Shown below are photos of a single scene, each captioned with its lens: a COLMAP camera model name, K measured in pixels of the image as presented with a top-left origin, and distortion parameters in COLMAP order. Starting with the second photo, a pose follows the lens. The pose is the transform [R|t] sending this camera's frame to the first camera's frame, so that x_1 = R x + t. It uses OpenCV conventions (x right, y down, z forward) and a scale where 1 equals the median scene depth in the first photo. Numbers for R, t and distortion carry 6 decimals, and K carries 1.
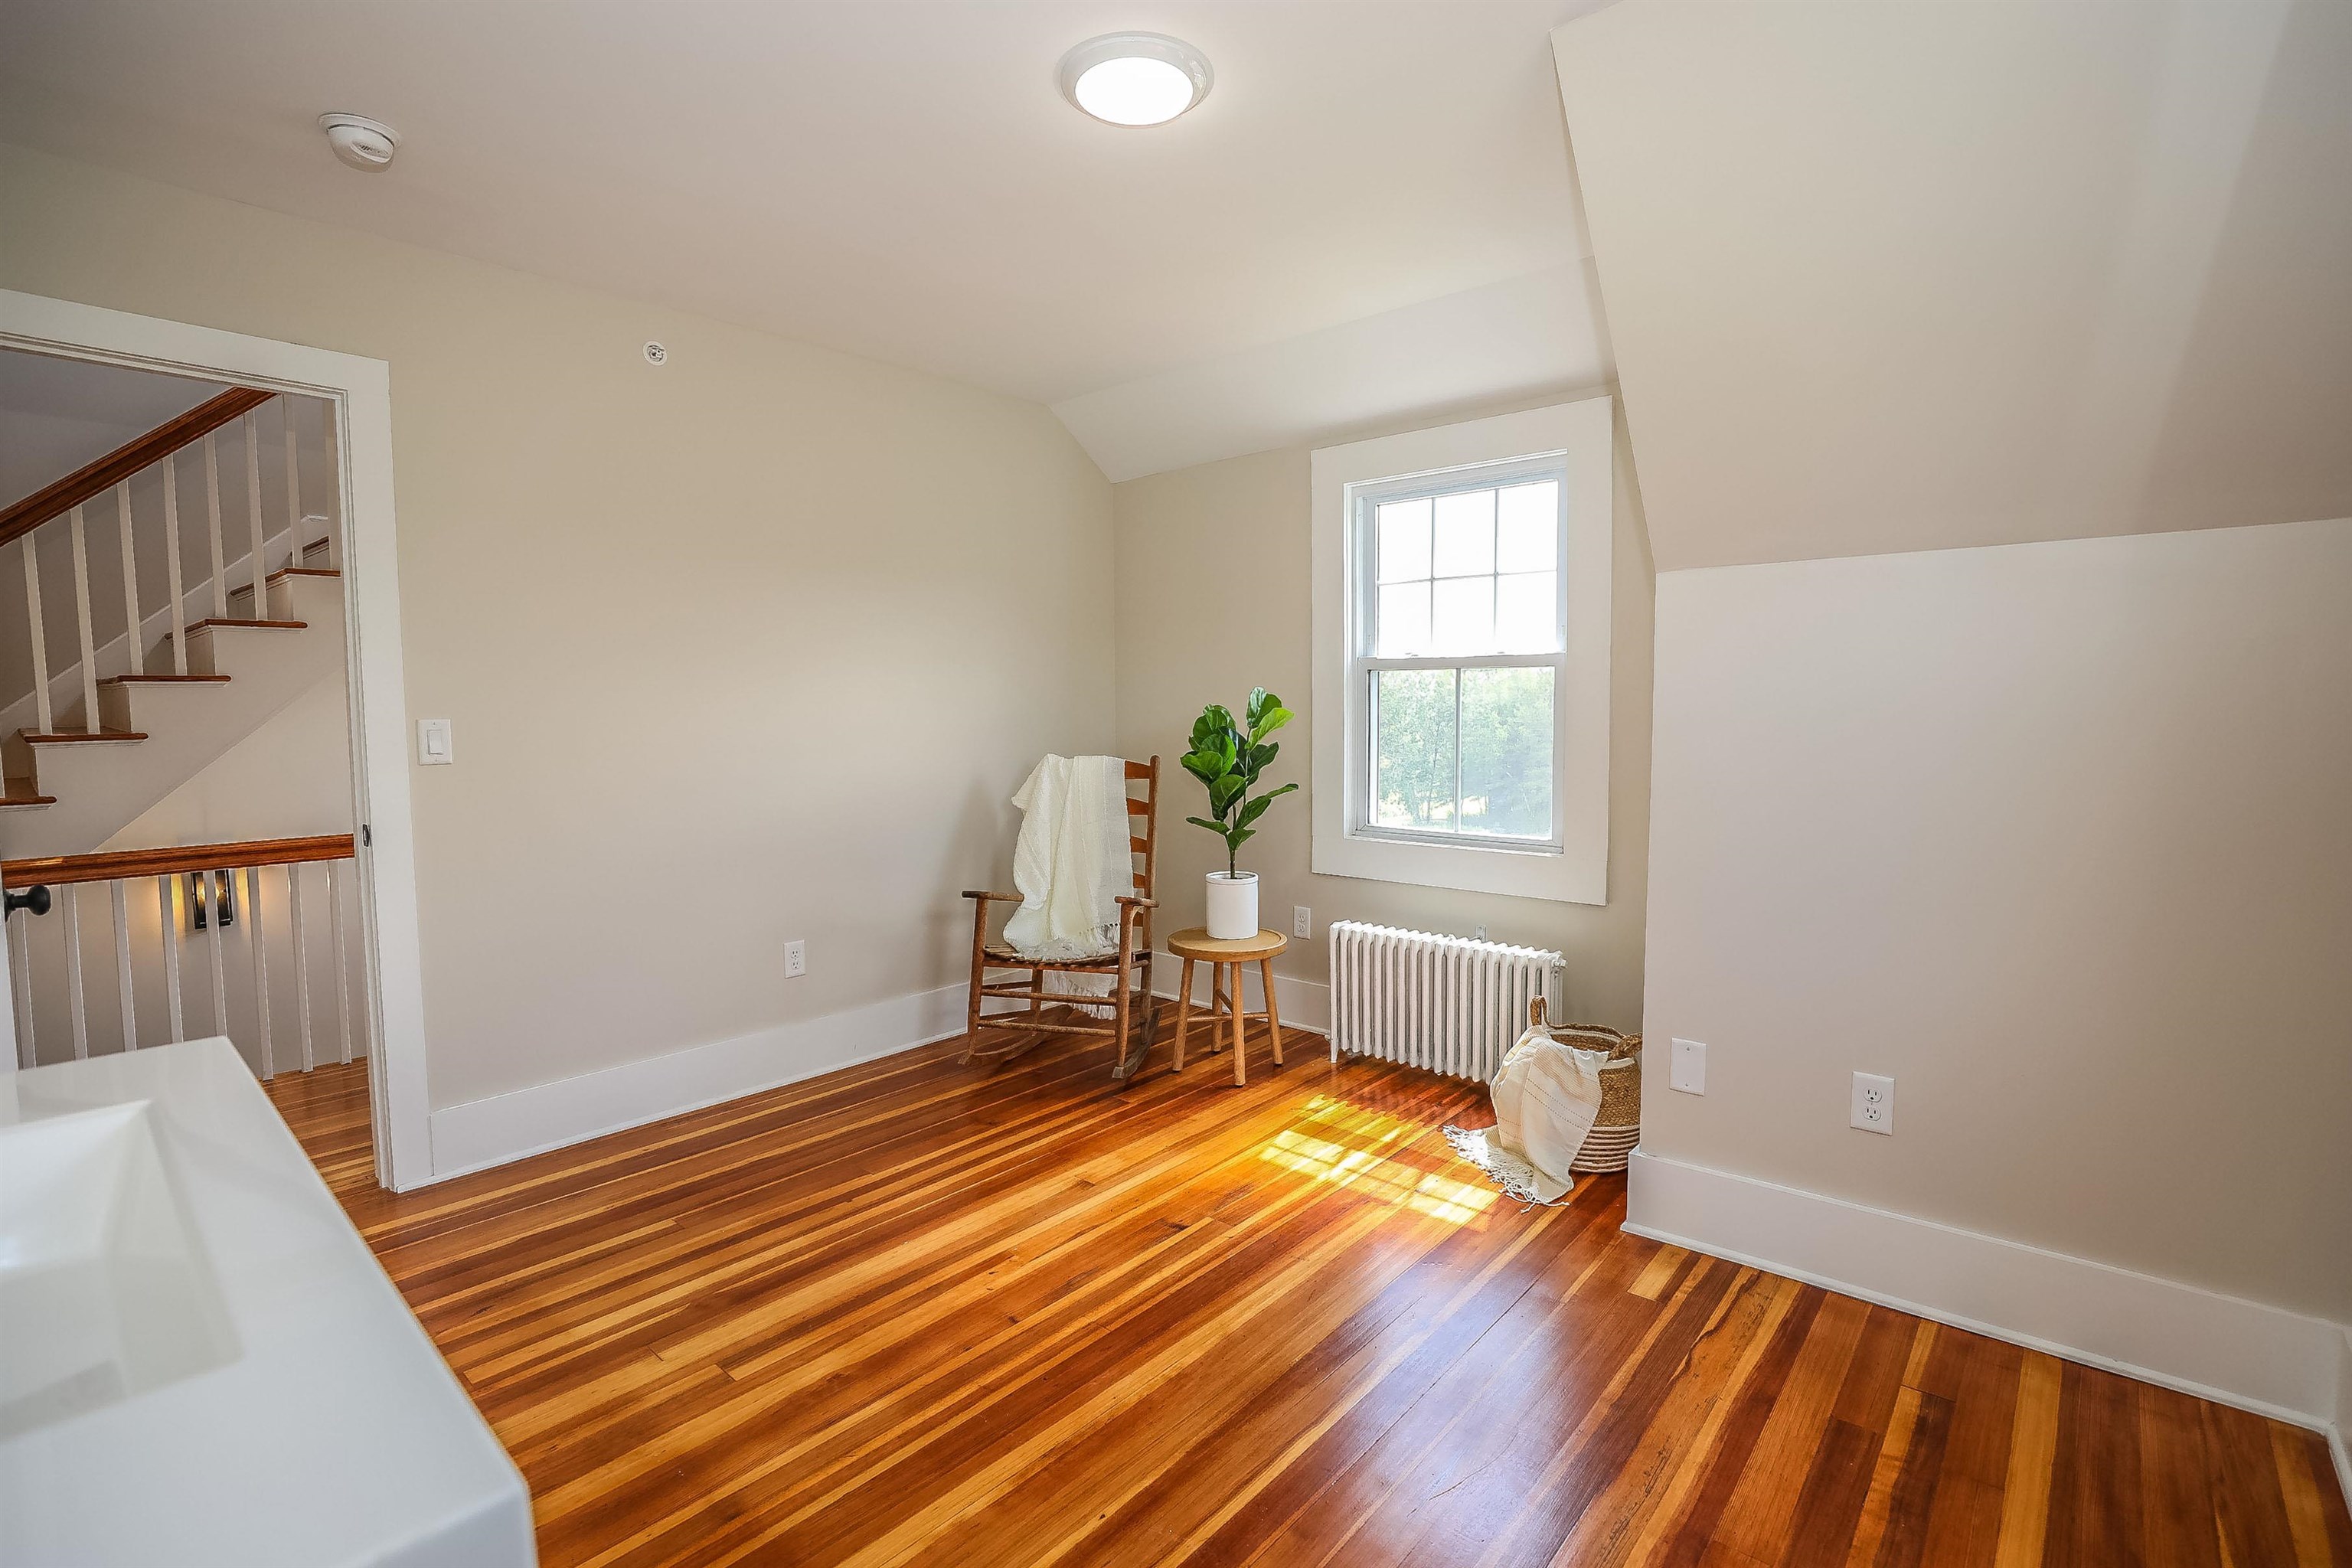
lens RADIAL K [[1076.6, 0, 1186.3], [0, 1076.6, 780.1], [0, 0, 1]] dist [-0.027532, 0.006119]
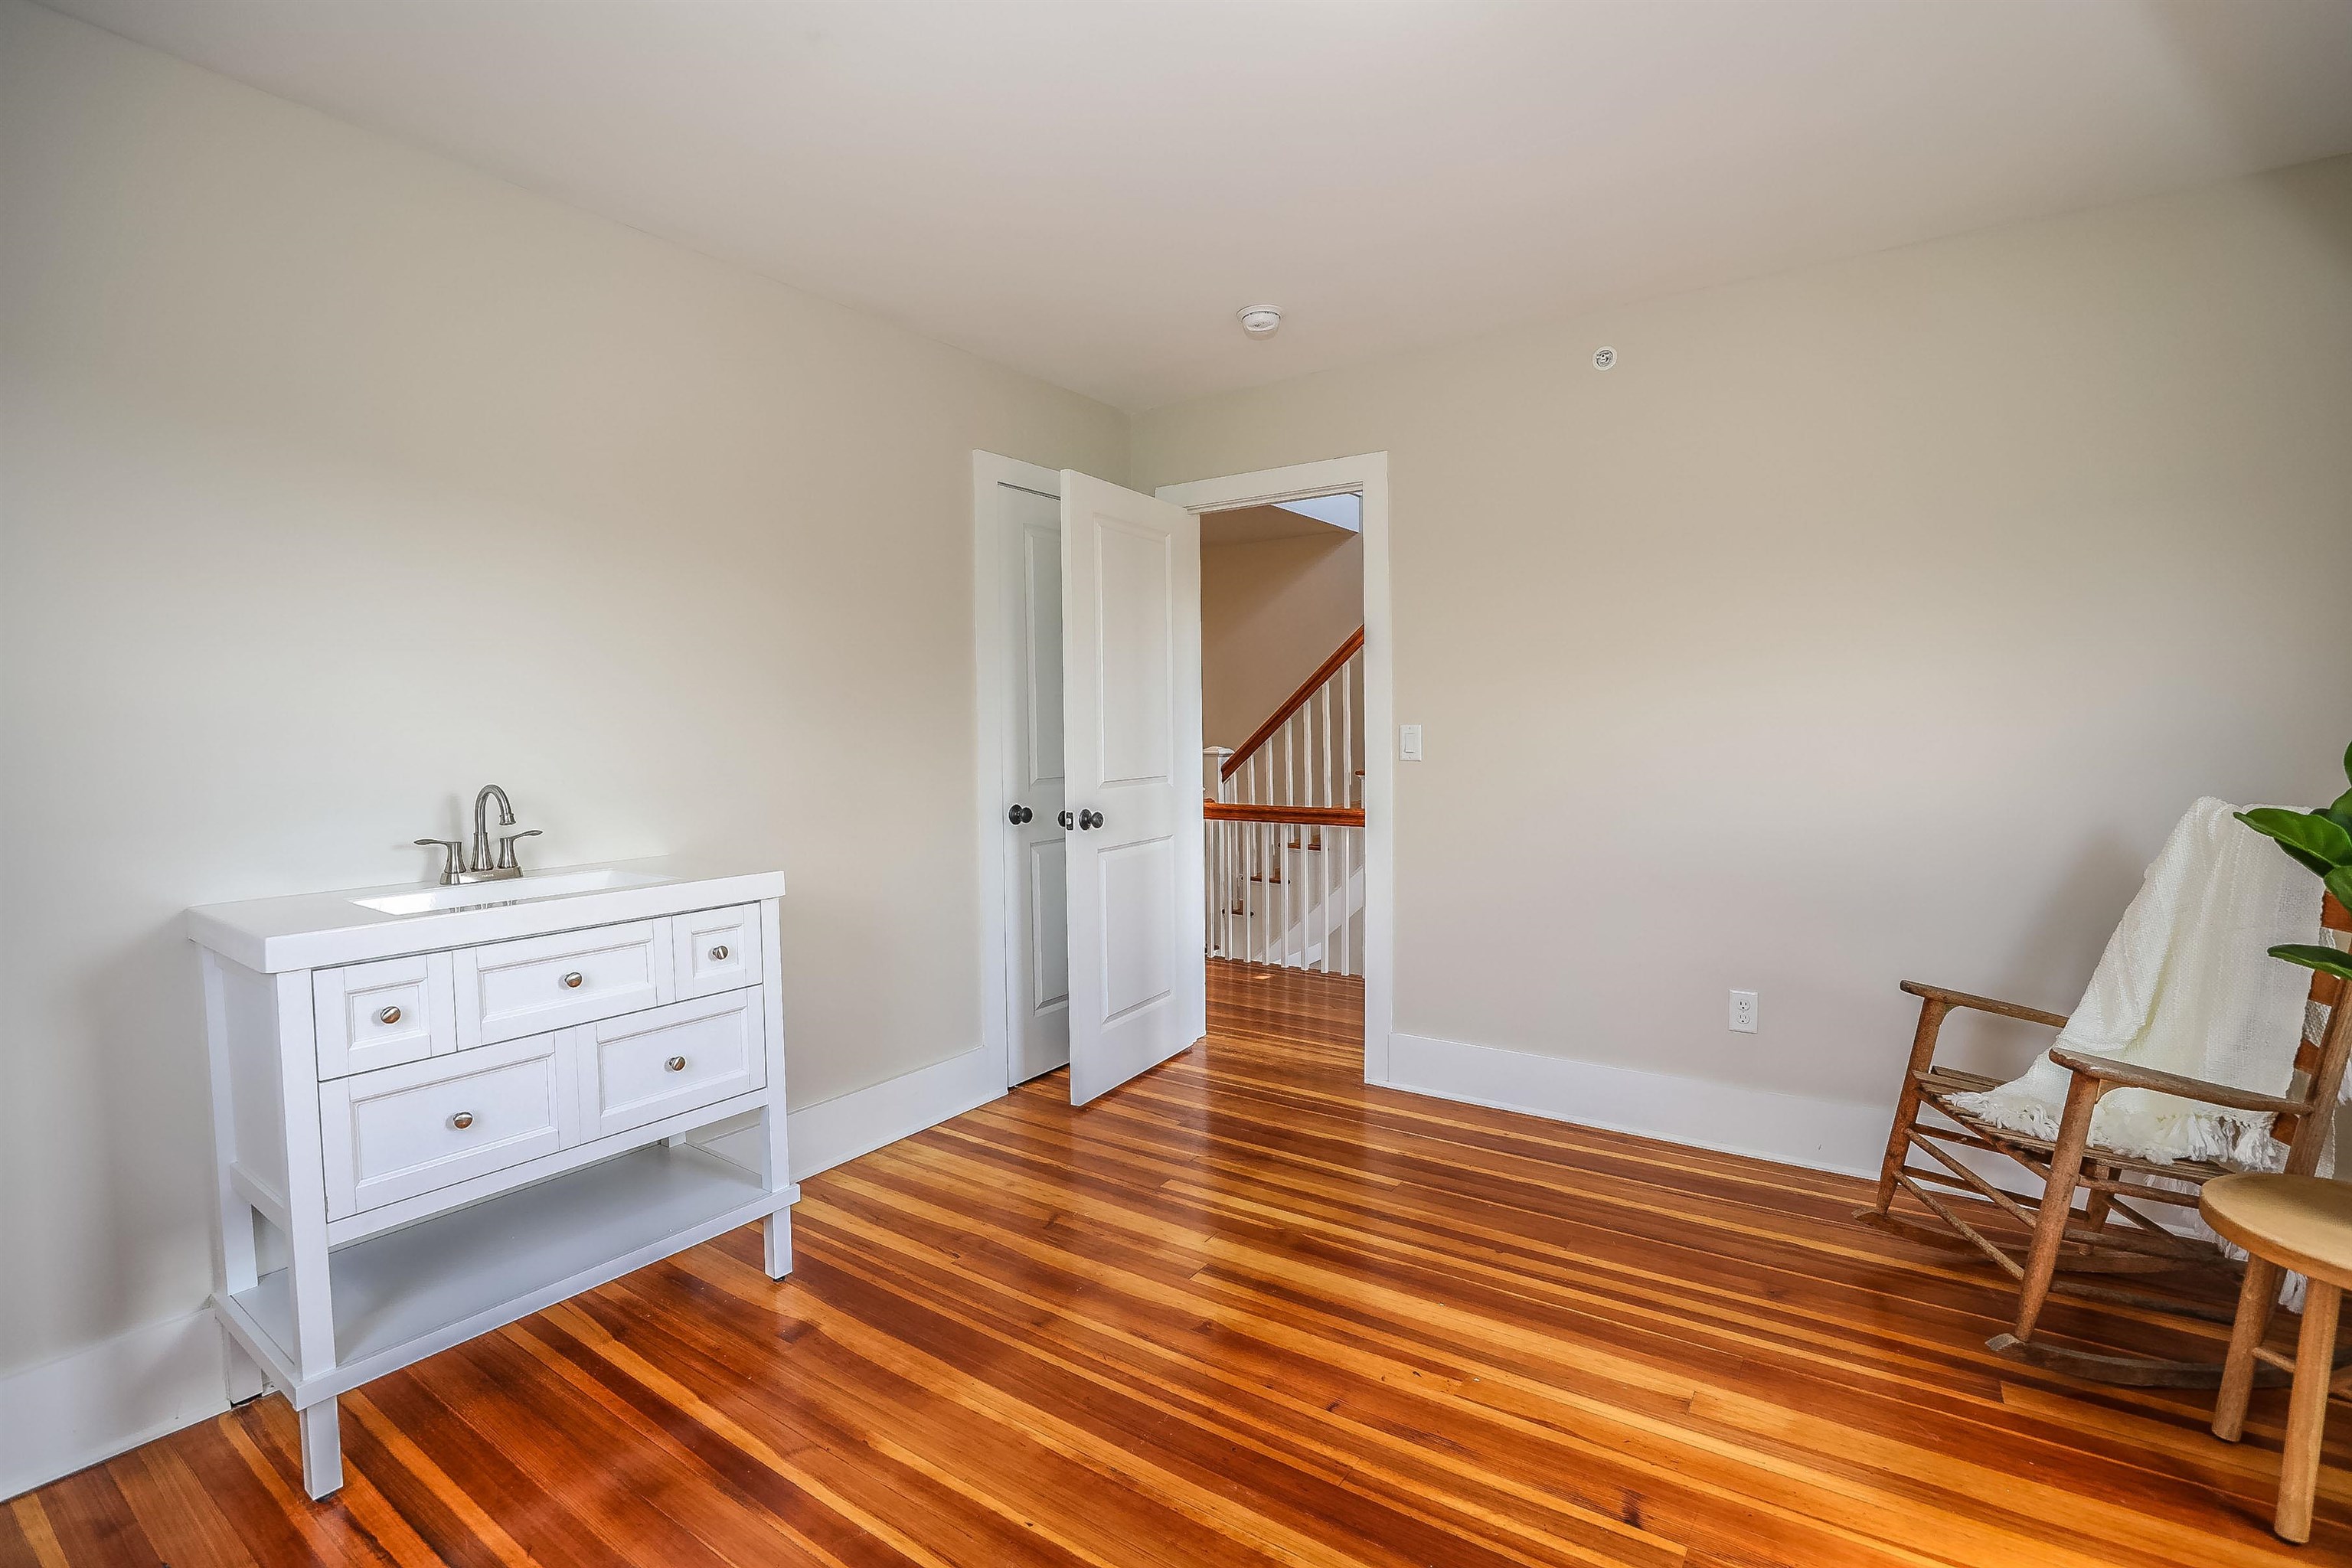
lens RADIAL K [[1076.6, 0, 1180.2], [0, 1076.6, 785.4], [0, 0, 1]] dist [-0.027532, 0.006119]
pose [[0.116294, 0.065198, -0.991073, 0.539909], [-0.057101, 0.996632, 0.058864, -0.047165], [0.991572, 0.049746, 0.119625, 0.592882]]
